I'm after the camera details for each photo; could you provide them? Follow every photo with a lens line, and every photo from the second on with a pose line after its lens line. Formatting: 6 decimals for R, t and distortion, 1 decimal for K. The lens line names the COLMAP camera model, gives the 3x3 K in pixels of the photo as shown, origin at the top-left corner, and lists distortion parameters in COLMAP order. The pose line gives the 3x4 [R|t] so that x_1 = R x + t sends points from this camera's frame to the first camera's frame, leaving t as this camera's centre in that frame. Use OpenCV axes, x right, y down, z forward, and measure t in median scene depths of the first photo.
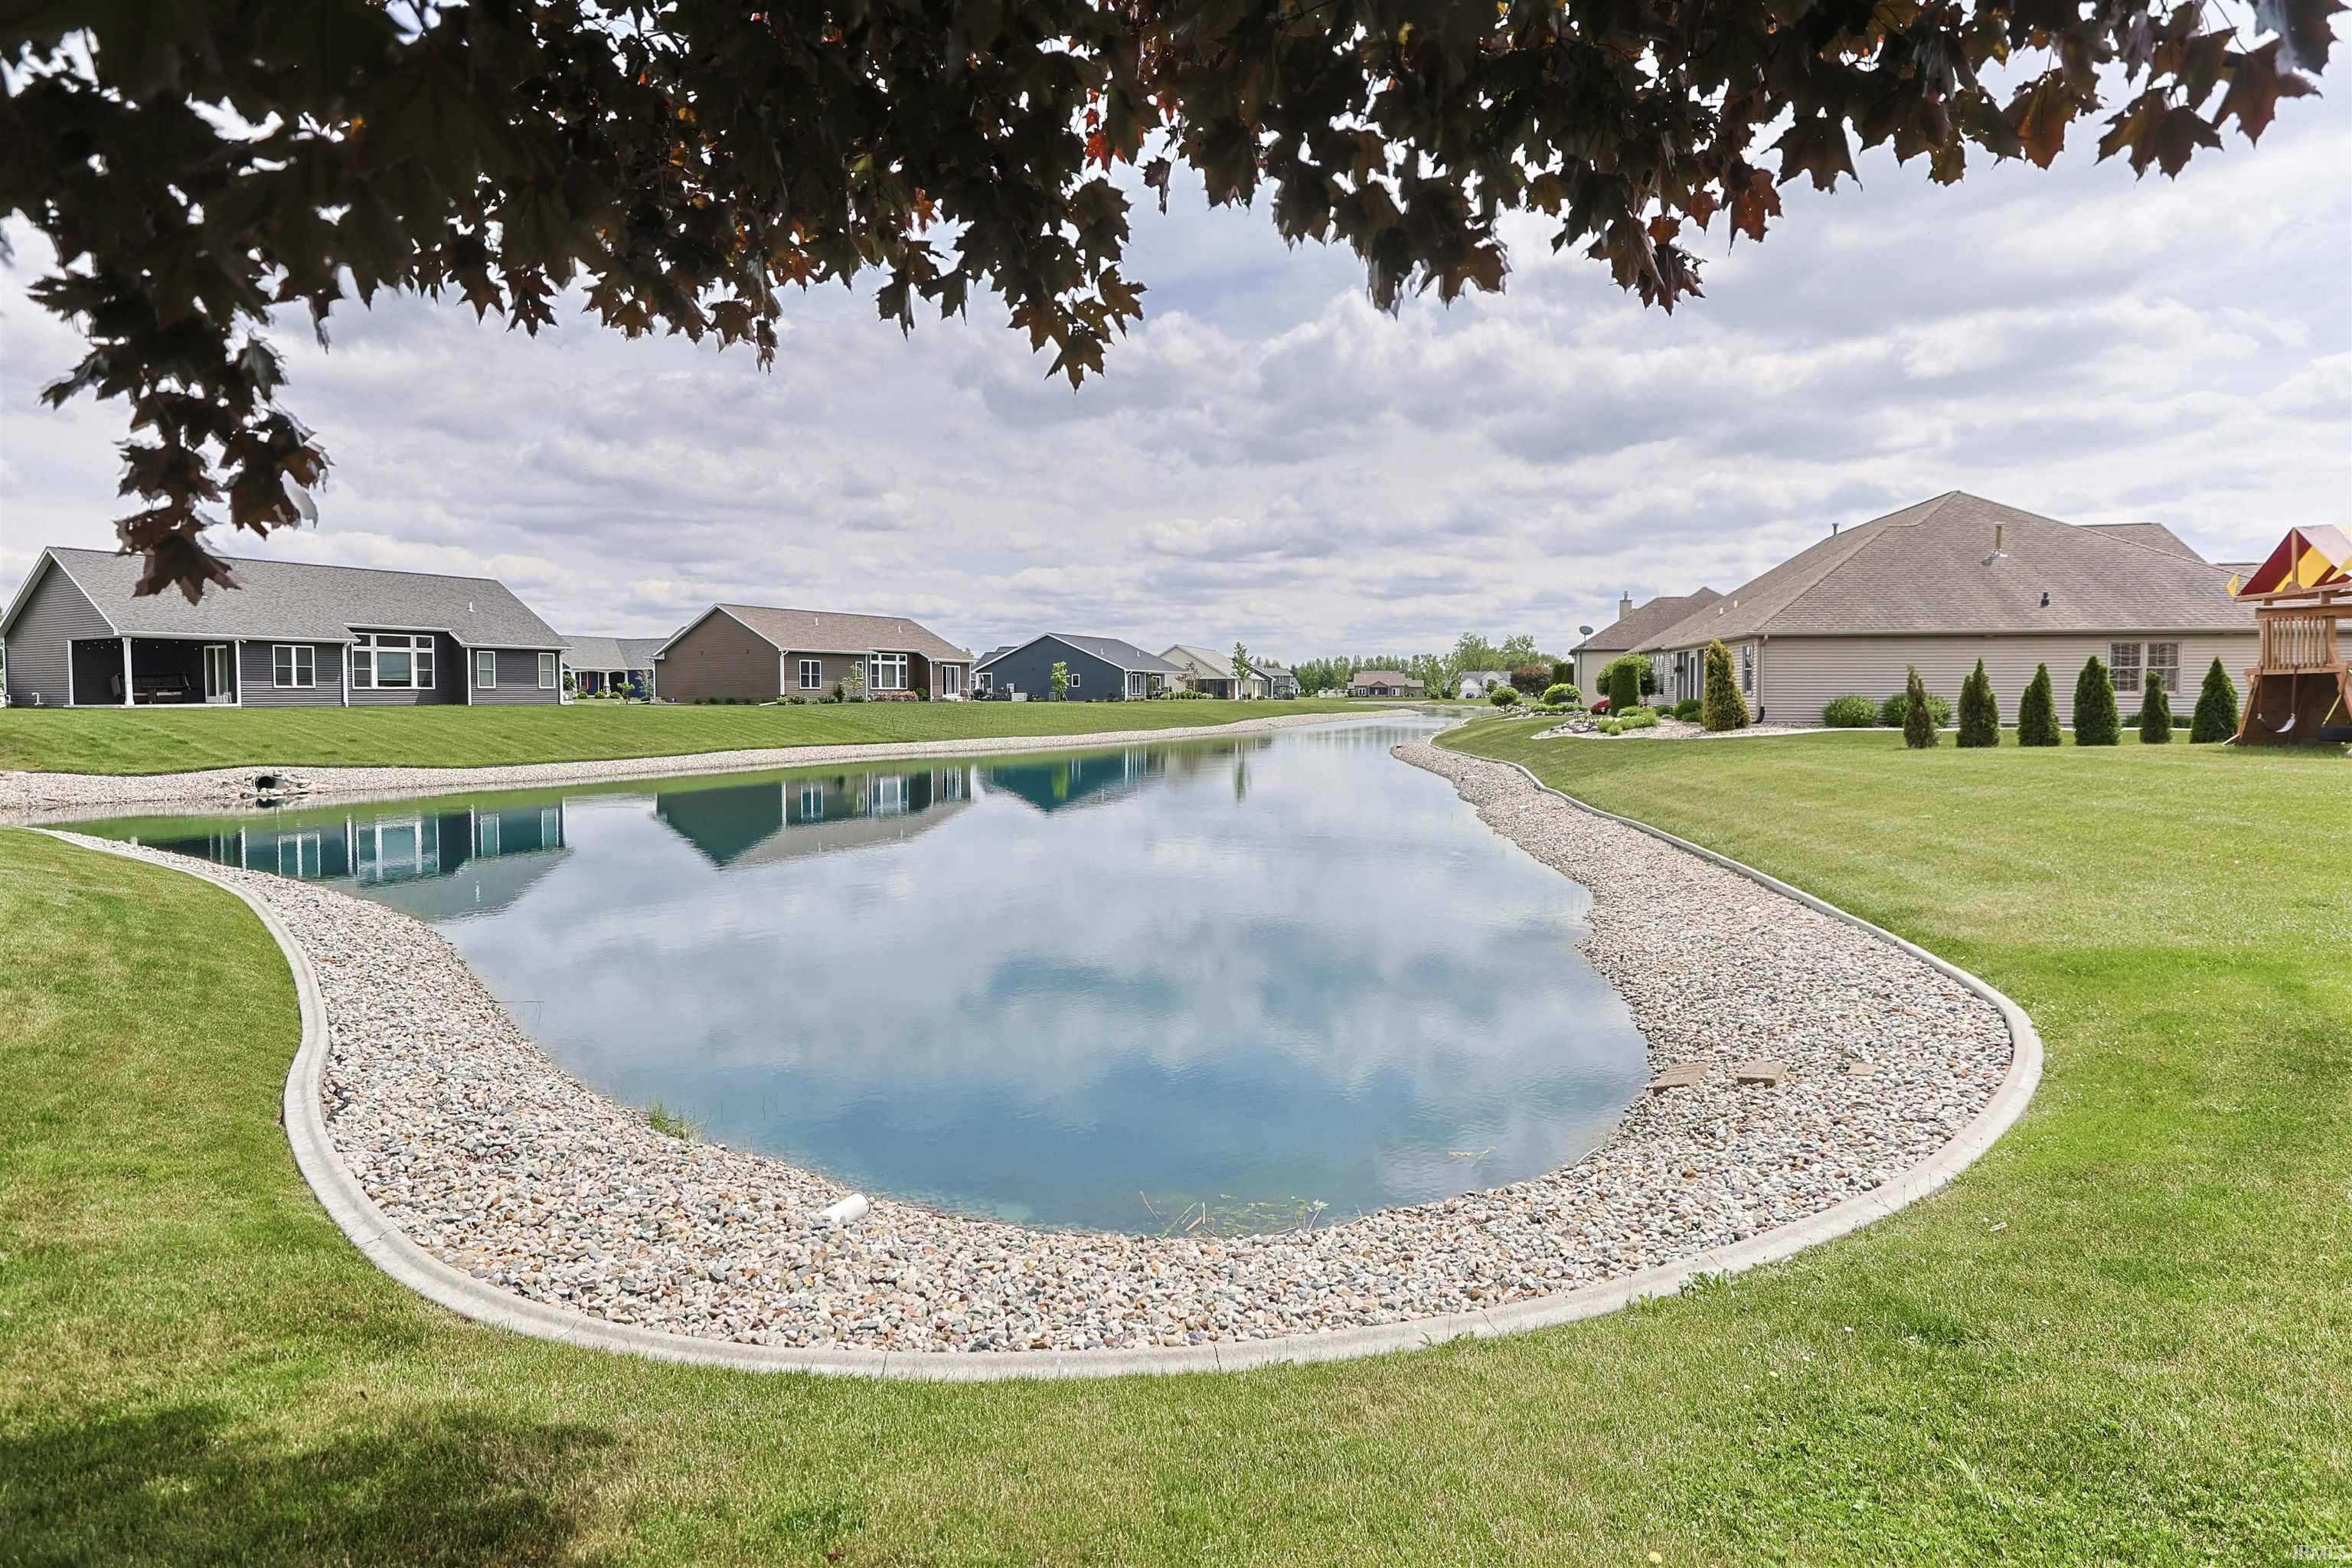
lens RADIAL K [[1123.1, 0, 1209.8], [0, 1123.1, 749.7], [0, 0, 1]] dist [-0.002965, 0.000533]
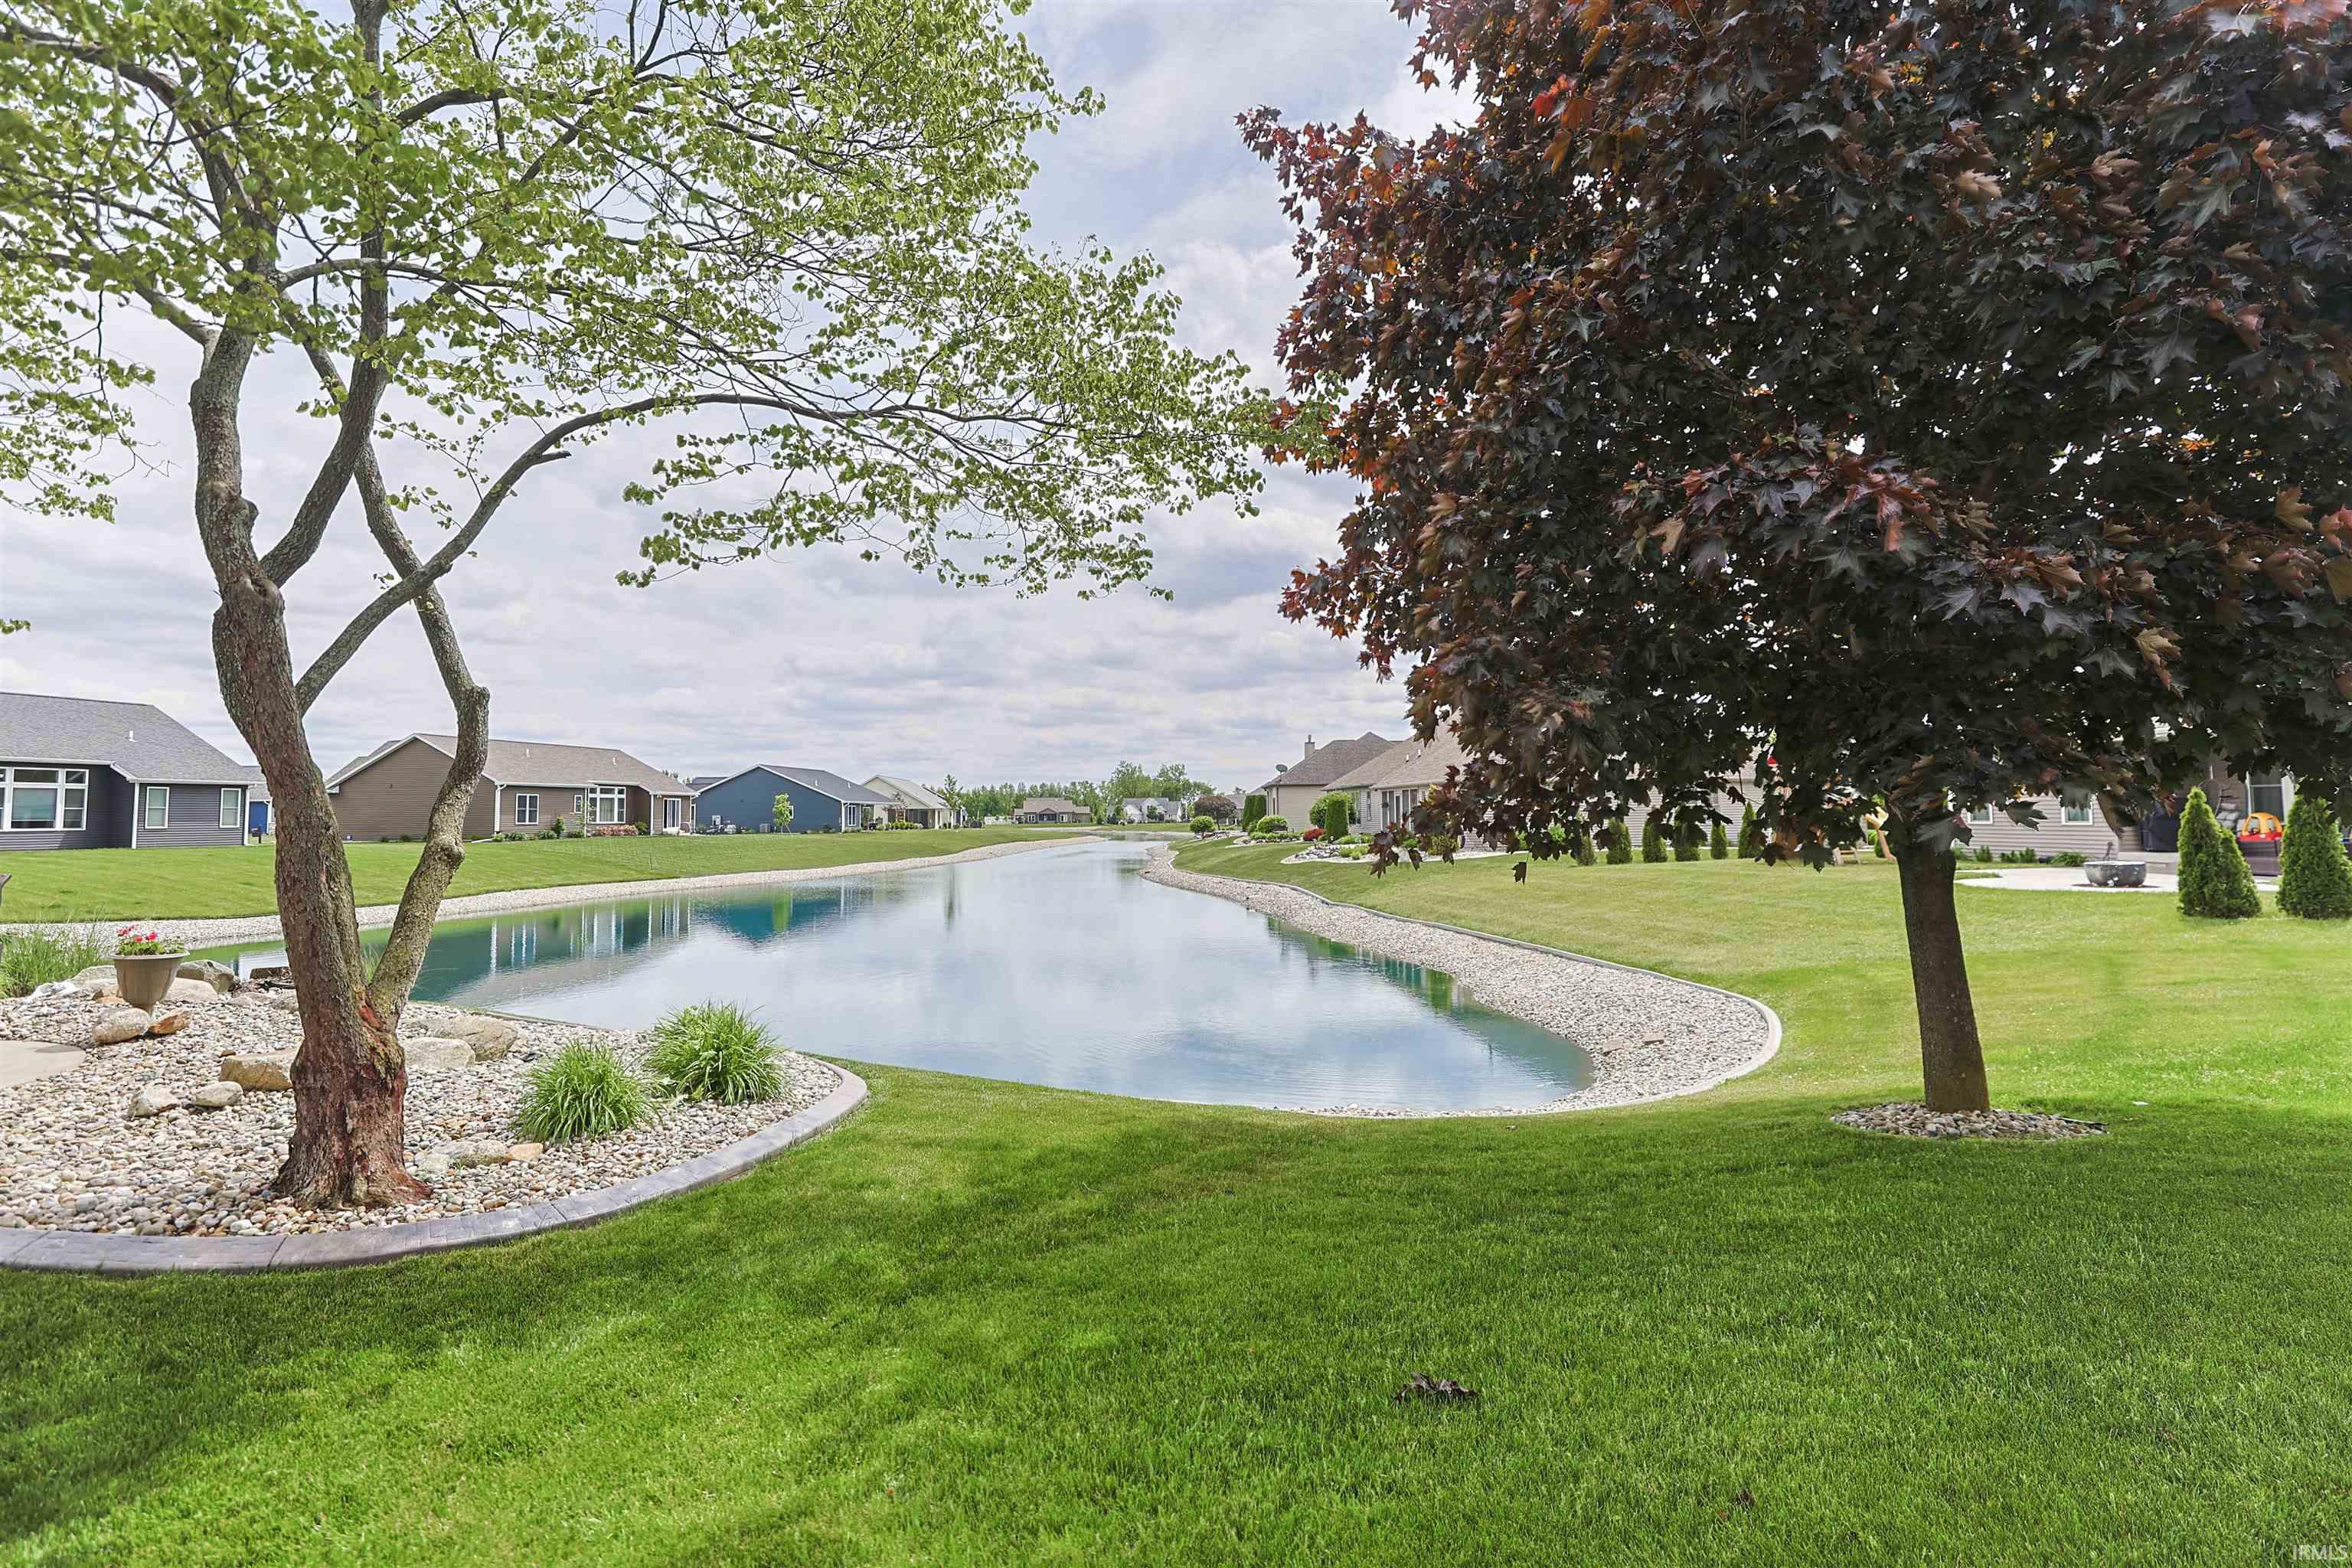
lens RADIAL K [[1123.1, 0, 1209.8], [0, 1123.1, 749.7], [0, 0, 1]] dist [-0.002965, 0.000533]
pose [[0.947510, 0.012007, 0.319499, -0.086816], [0.023154, 0.994094, -0.106025, -0.002357], [-0.318885, 0.107858, 0.941636, -0.064484]]
